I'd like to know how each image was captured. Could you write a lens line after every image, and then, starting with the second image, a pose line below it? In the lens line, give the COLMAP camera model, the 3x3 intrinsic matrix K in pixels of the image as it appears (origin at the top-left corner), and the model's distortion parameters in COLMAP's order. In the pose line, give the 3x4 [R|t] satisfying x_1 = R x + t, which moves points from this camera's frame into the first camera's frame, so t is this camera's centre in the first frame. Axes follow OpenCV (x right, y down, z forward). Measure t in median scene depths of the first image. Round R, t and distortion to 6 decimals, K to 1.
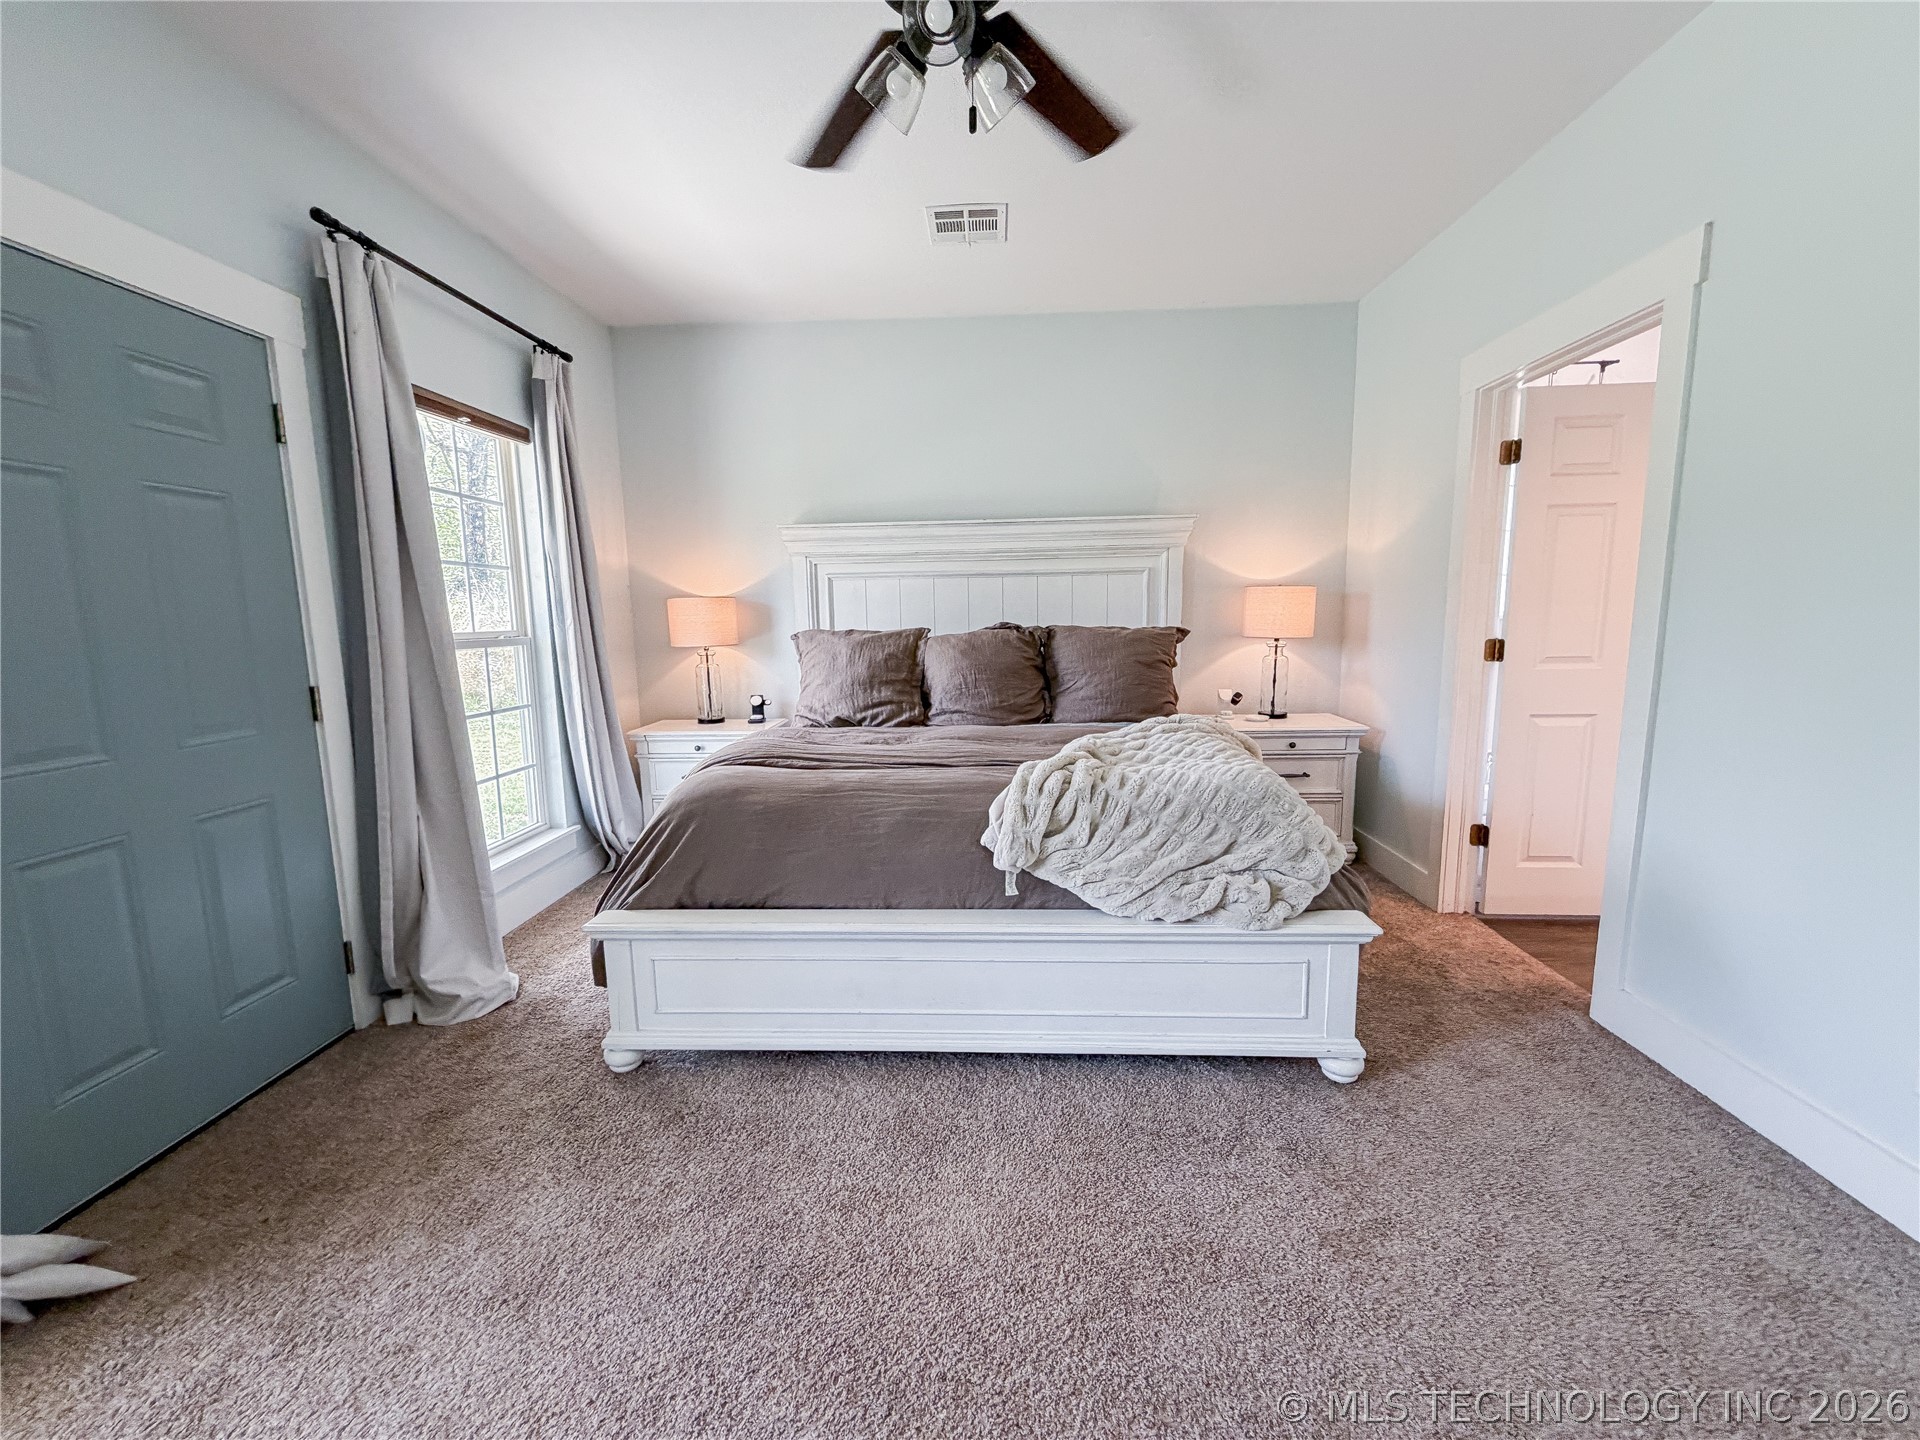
lens RADIAL K [[774.5, 0, 955.5], [0, 774.5, 720.8], [0, 0, 1]] dist [0.003330, 0.000135]
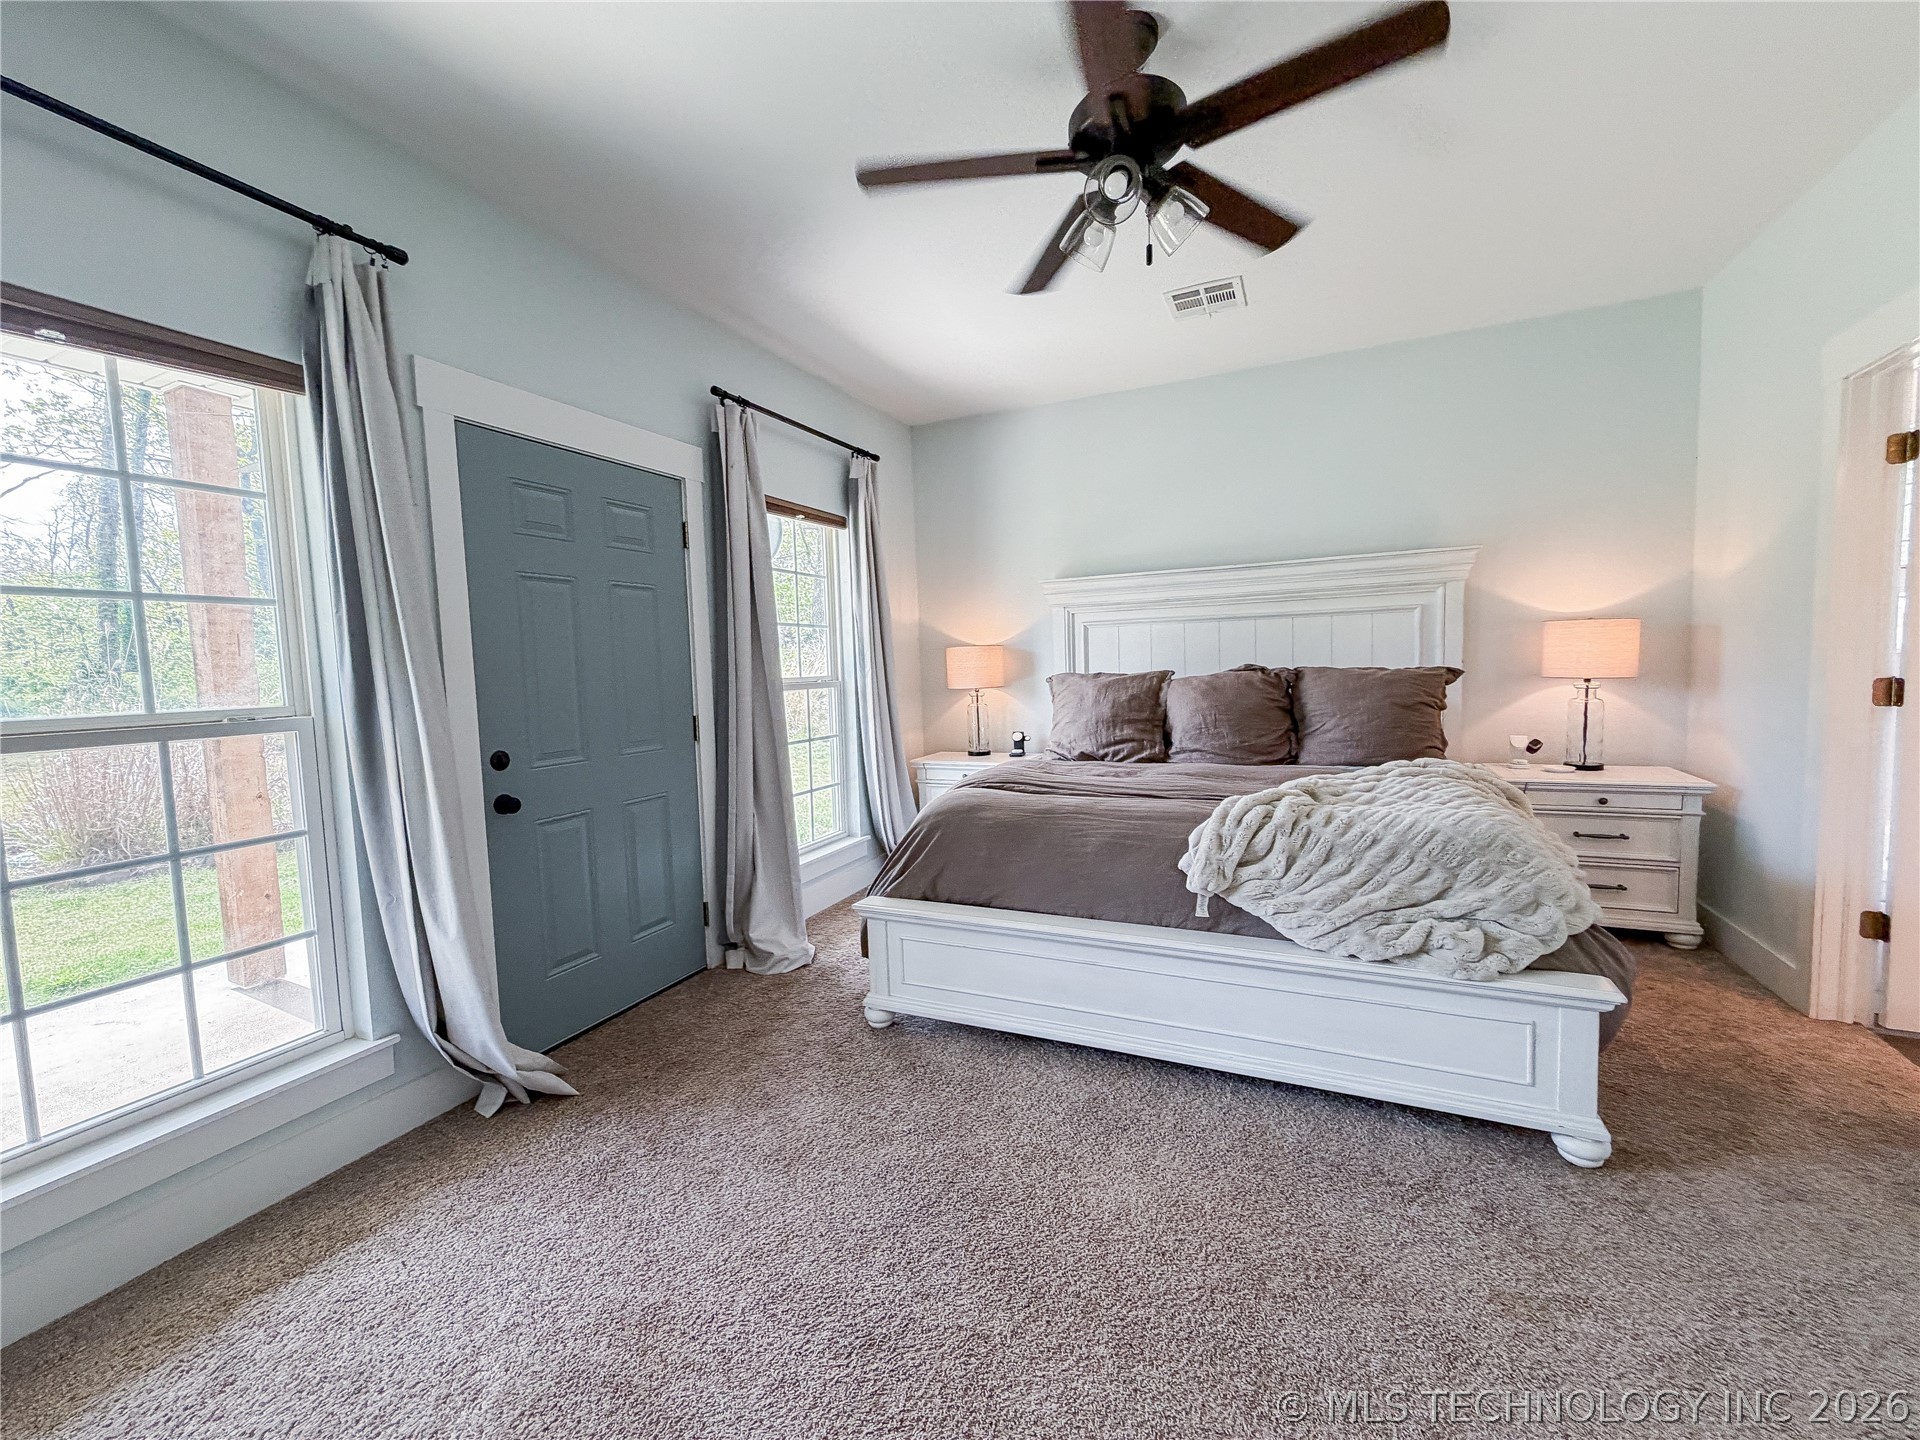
lens RADIAL K [[774.5, 0, 955.5], [0, 774.5, 720.8], [0, 0, 1]] dist [0.003330, 0.000135]
pose [[0.927929, 0.015094, -0.372452, 0.107287], [-0.035674, 0.998189, -0.048426, 0.012327], [0.371047, 0.058223, 0.926787, -0.101713]]
